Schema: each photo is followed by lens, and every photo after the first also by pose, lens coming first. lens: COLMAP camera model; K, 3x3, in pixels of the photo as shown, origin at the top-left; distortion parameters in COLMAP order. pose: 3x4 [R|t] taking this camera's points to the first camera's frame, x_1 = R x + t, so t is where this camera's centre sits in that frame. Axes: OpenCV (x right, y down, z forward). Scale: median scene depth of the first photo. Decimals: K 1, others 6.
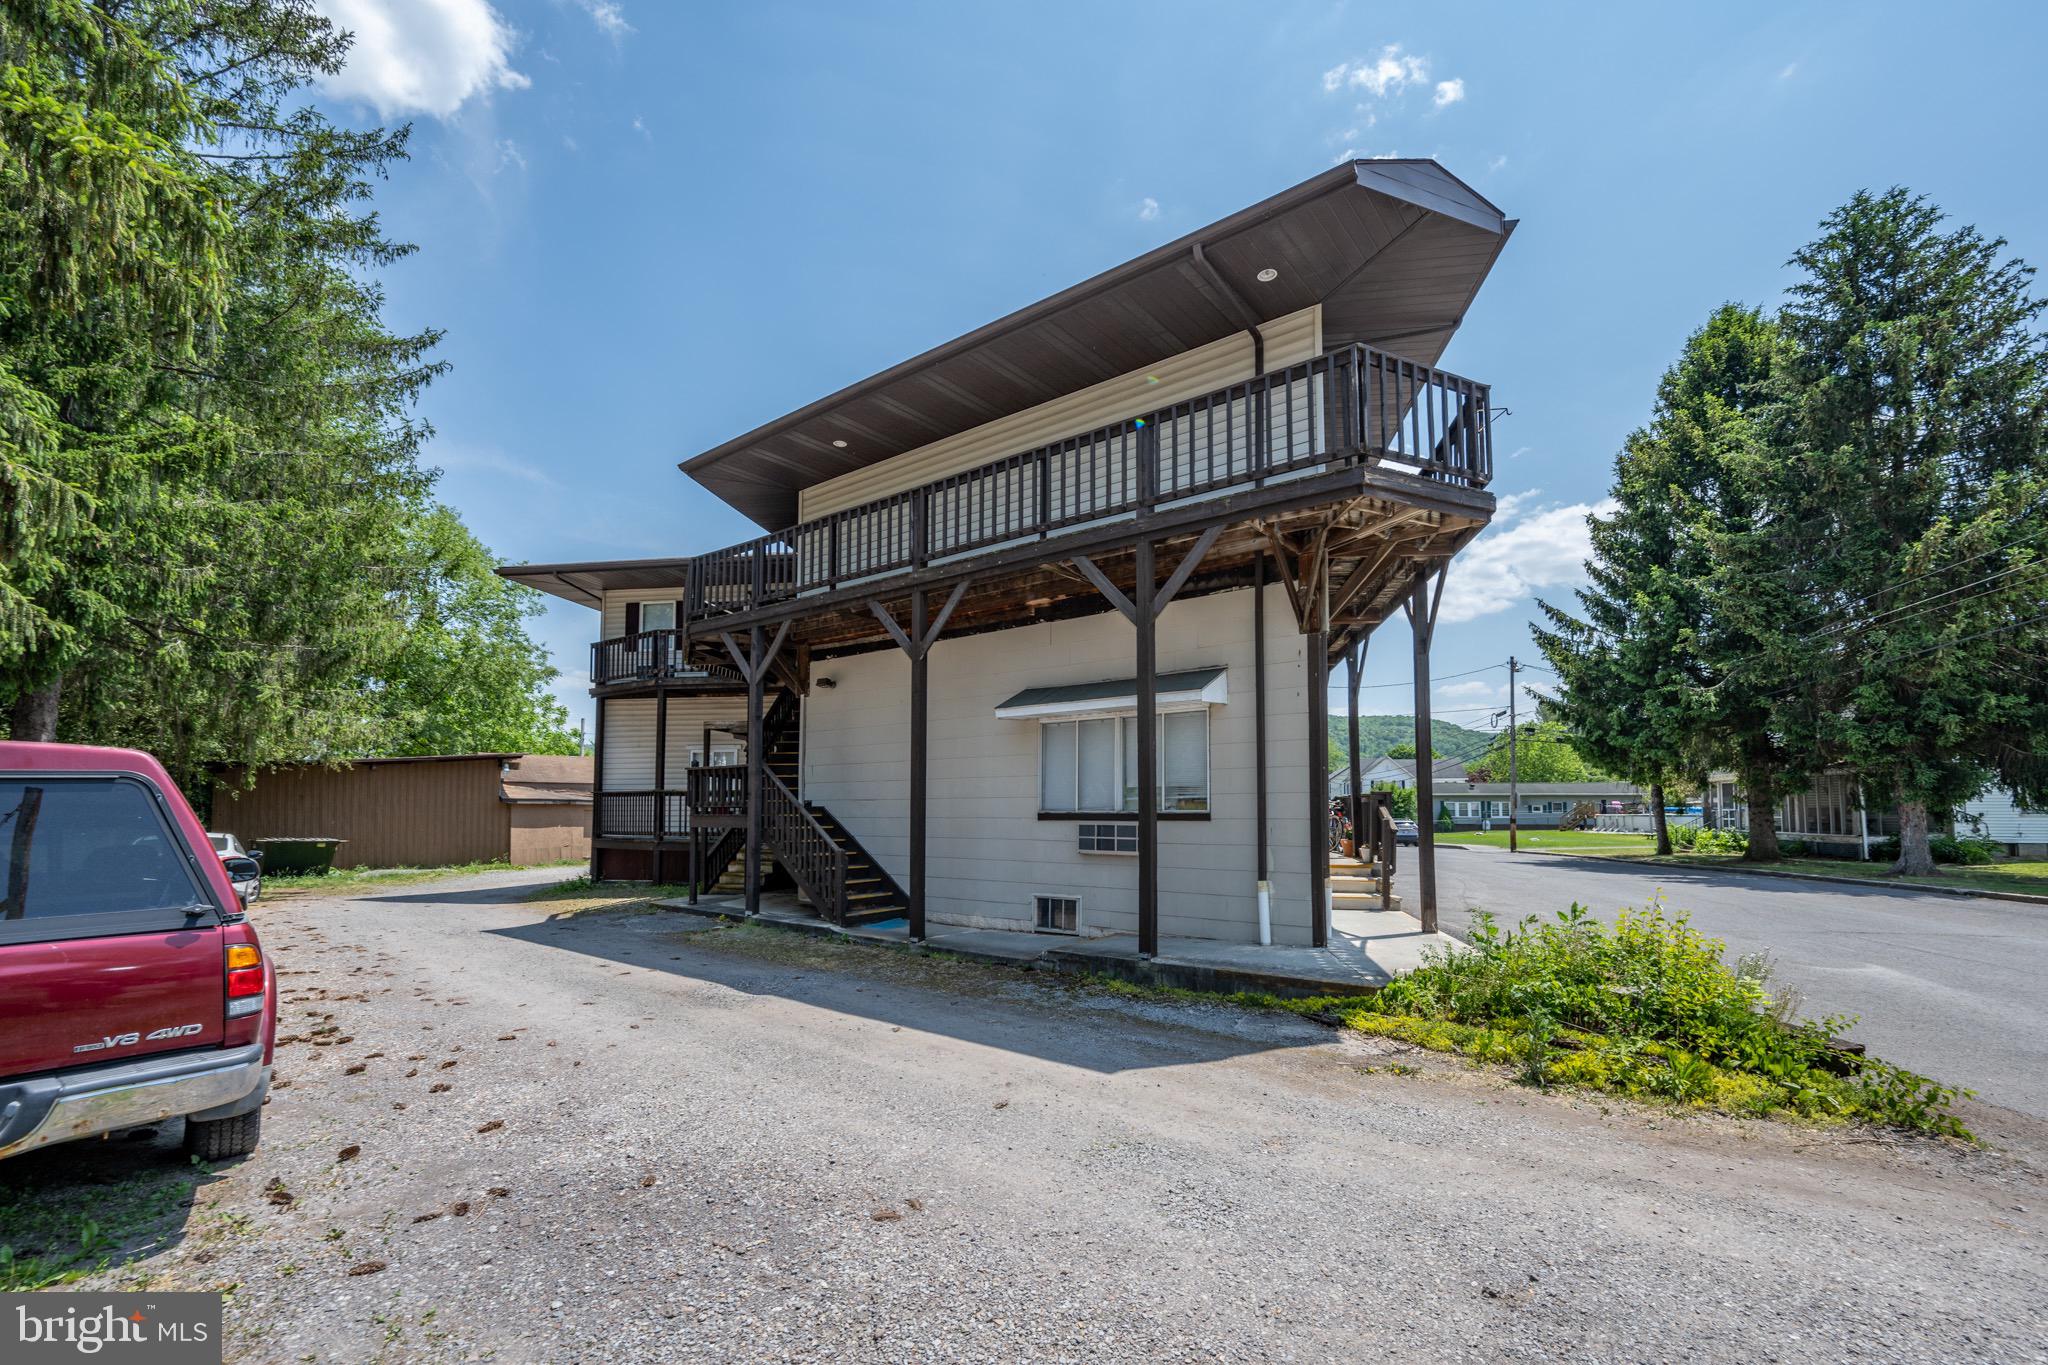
lens RADIAL K [[830.6, 0, 1029.7], [0, 830.6, 815.9], [0, 0, 1]] dist [-0.000826, -0.000210]
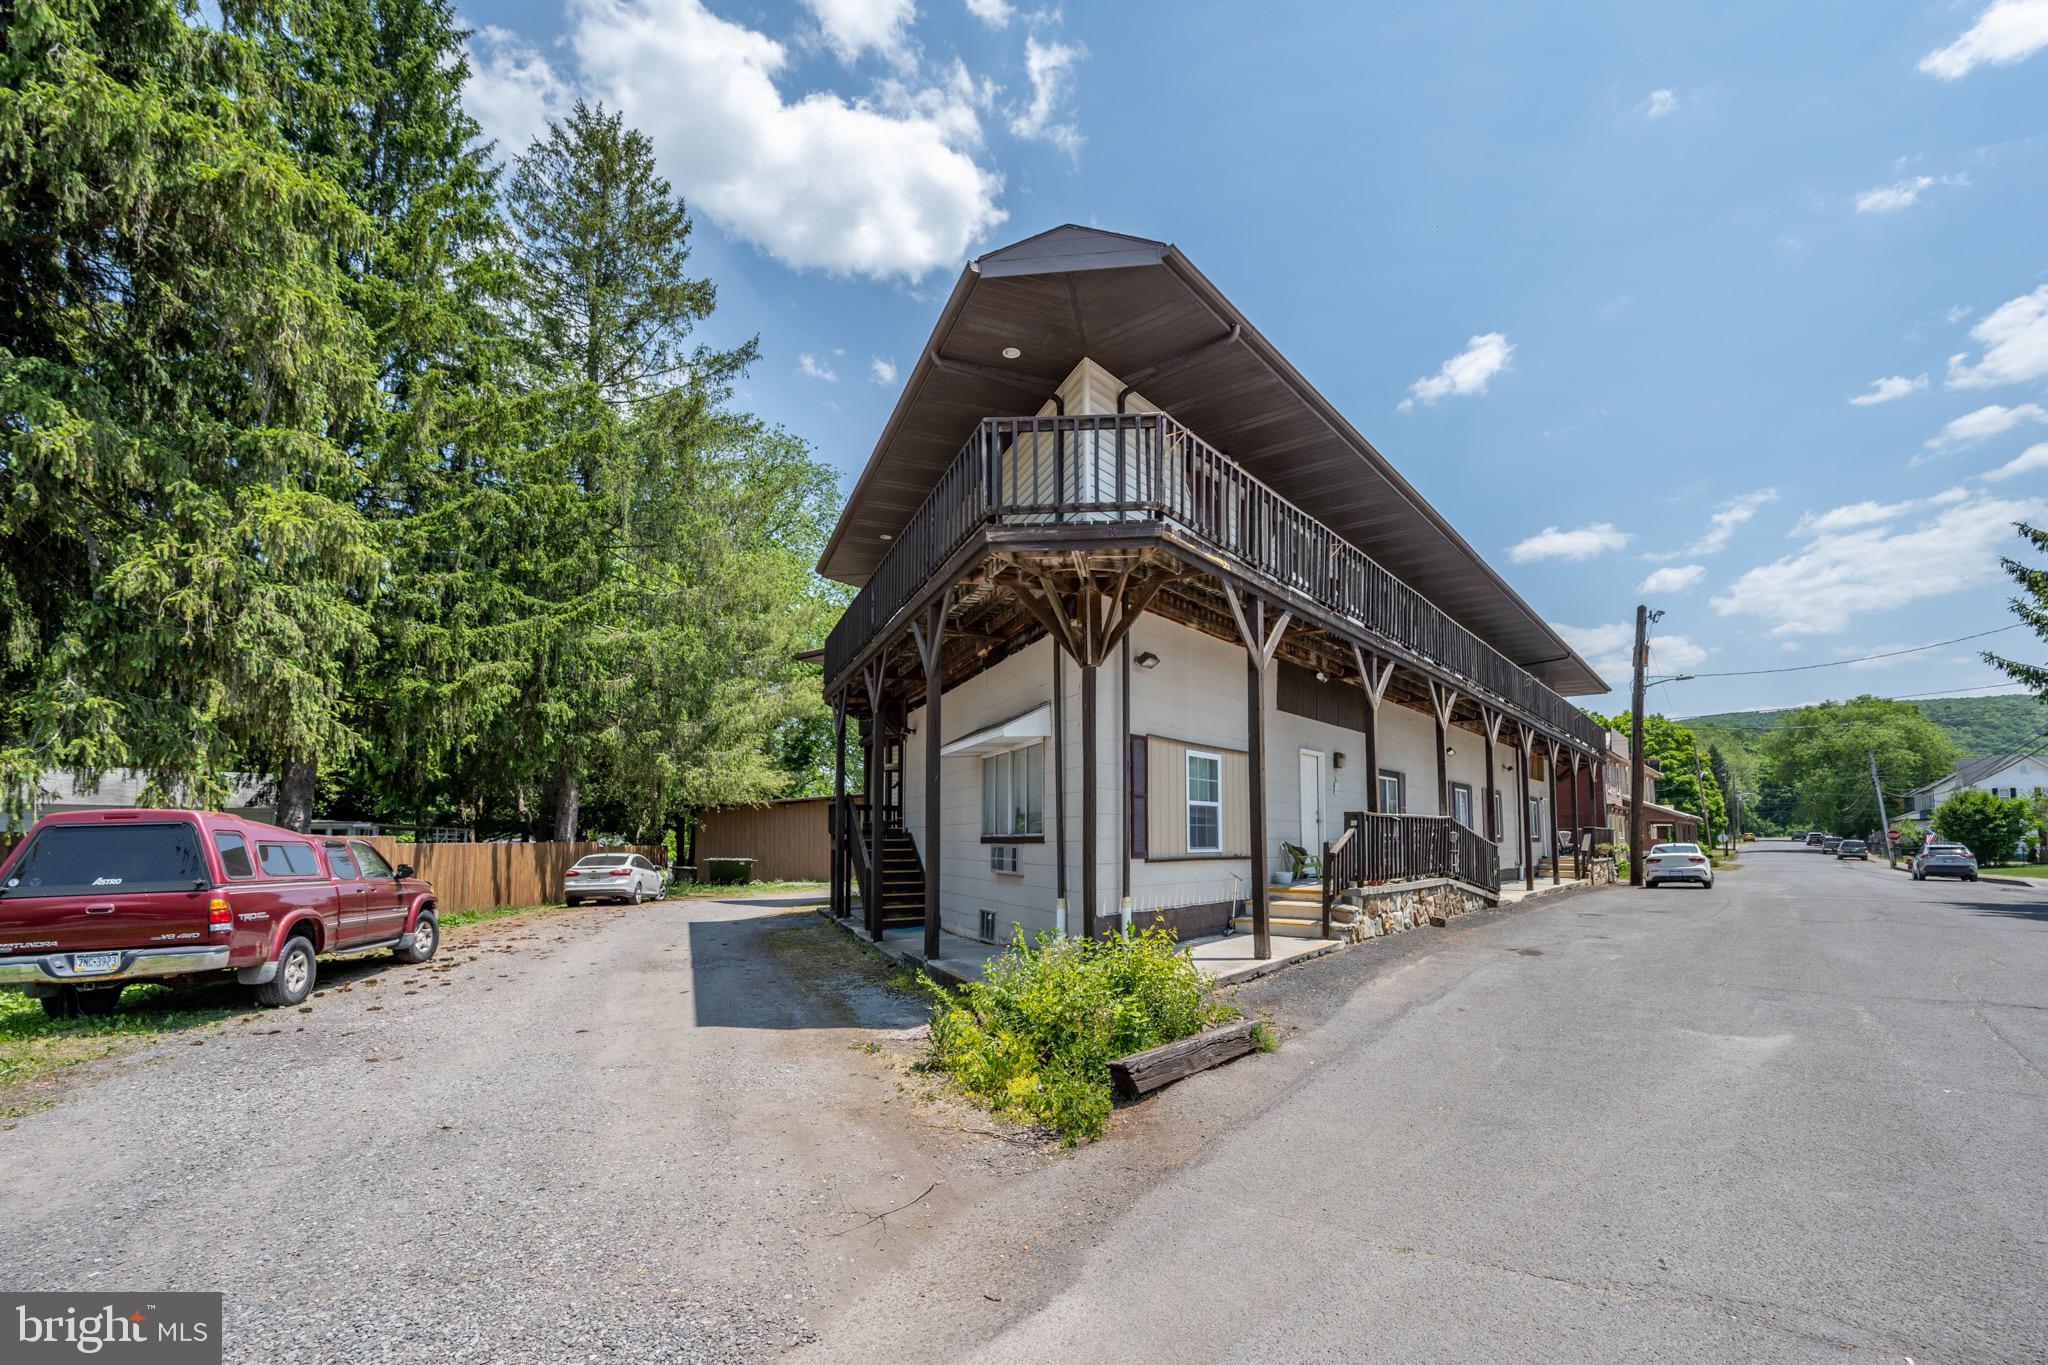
lens RADIAL K [[849.9, 0, 1084.0], [0, 849.9, 843.2], [0, 0, 1]] dist [-0.001400, -0.000130]
pose [[0.883589, -0.002486, -0.468257, 0.552788], [0.003423, 0.999993, 0.001151, 0.003052], [0.468251, -0.002620, 0.883592, 0.022606]]
